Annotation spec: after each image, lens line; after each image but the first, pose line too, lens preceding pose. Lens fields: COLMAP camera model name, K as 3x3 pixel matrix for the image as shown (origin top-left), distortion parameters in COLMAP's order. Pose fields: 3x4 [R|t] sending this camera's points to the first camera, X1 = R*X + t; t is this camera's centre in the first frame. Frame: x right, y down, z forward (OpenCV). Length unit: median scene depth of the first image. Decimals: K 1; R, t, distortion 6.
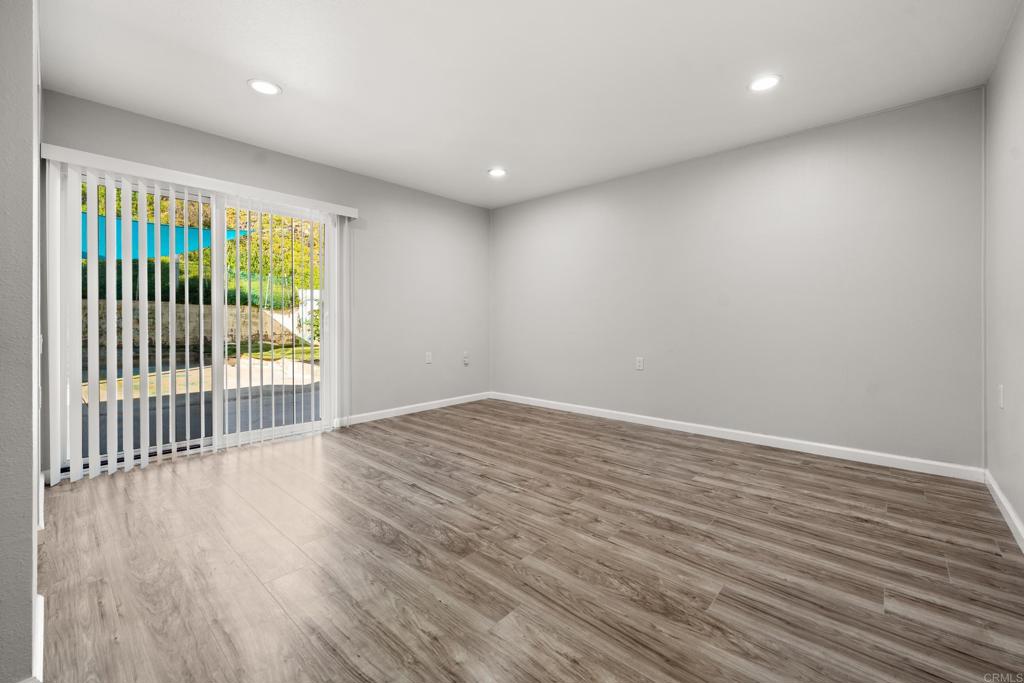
lens RADIAL K [[420.3, 0, 517.6], [0, 420.3, 319.9], [0, 0, 1]] dist [0.001144, -0.000139]
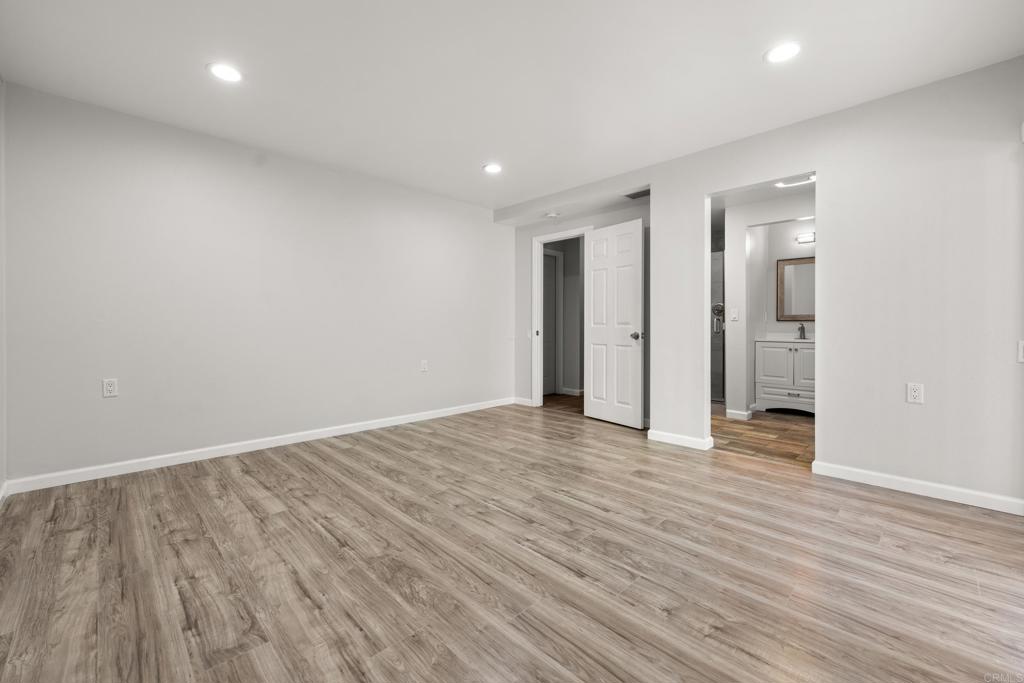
lens RADIAL K [[420.3, 0, 511.7], [0, 420.3, 335.2], [0, 0, 1]] dist [0.001144, -0.000139]
pose [[-0.997652, 0.000225, 0.068490, -0.112805], [0.001442, 0.999842, 0.017714, 0.005443], [-0.068475, 0.017771, -0.997495, 1.961539]]
